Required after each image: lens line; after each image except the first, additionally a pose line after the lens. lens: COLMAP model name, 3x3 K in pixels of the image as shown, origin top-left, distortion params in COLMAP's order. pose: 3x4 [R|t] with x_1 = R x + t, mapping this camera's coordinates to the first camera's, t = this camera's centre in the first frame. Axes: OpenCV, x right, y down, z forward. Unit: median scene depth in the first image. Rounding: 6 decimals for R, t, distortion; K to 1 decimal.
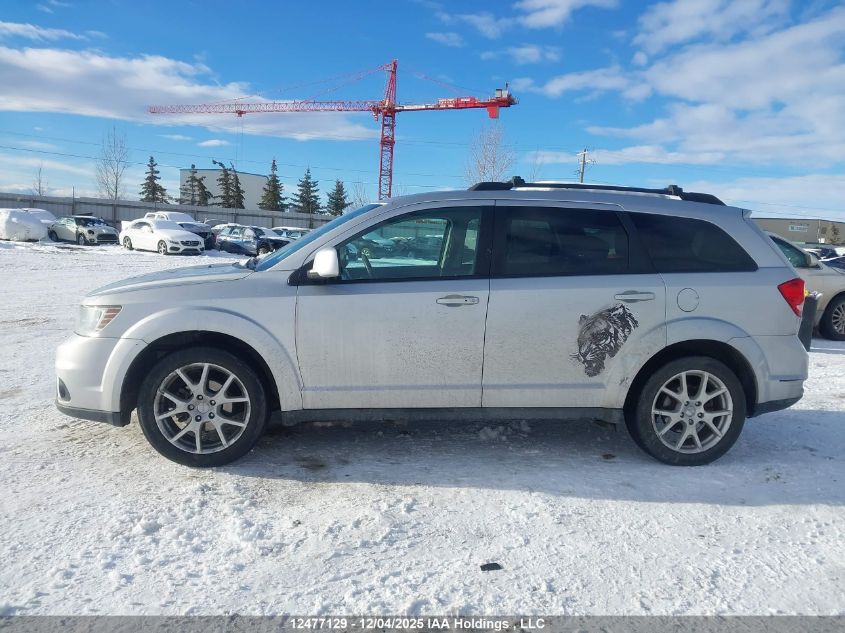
lens RADIAL K [[656.2, 0, 422.5], [0, 656.2, 316.5], [0, 0, 1]] dist [0.043068, -0.041840]
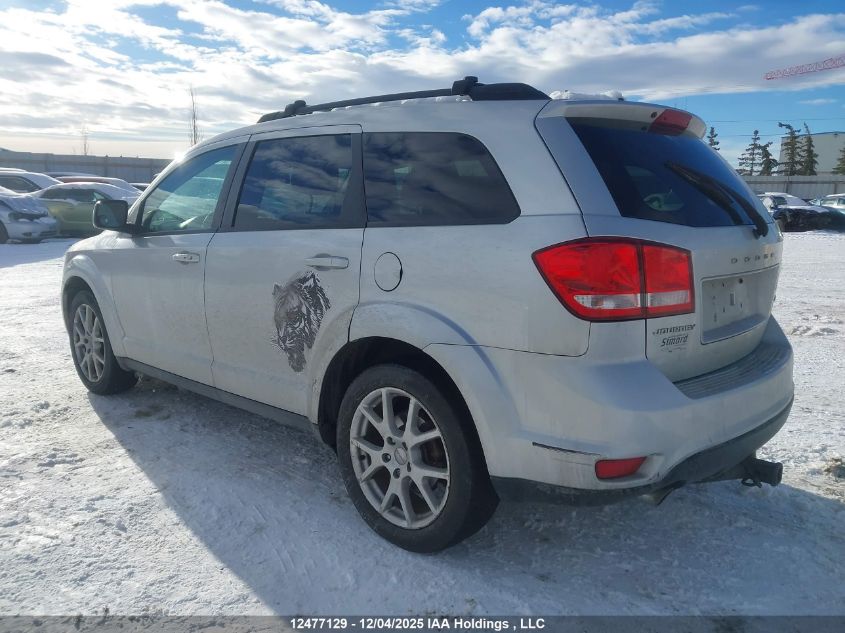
lens RADIAL K [[656.2, 0, 422.5], [0, 656.2, 316.5], [0, 0, 1]] dist [0.043068, -0.041840]
pose [[0.657838, 0.095878, -0.747032, 0.868552], [-0.069317, 0.995362, 0.066708, -0.026132], [0.749963, 0.007899, 0.661433, 0.620438]]
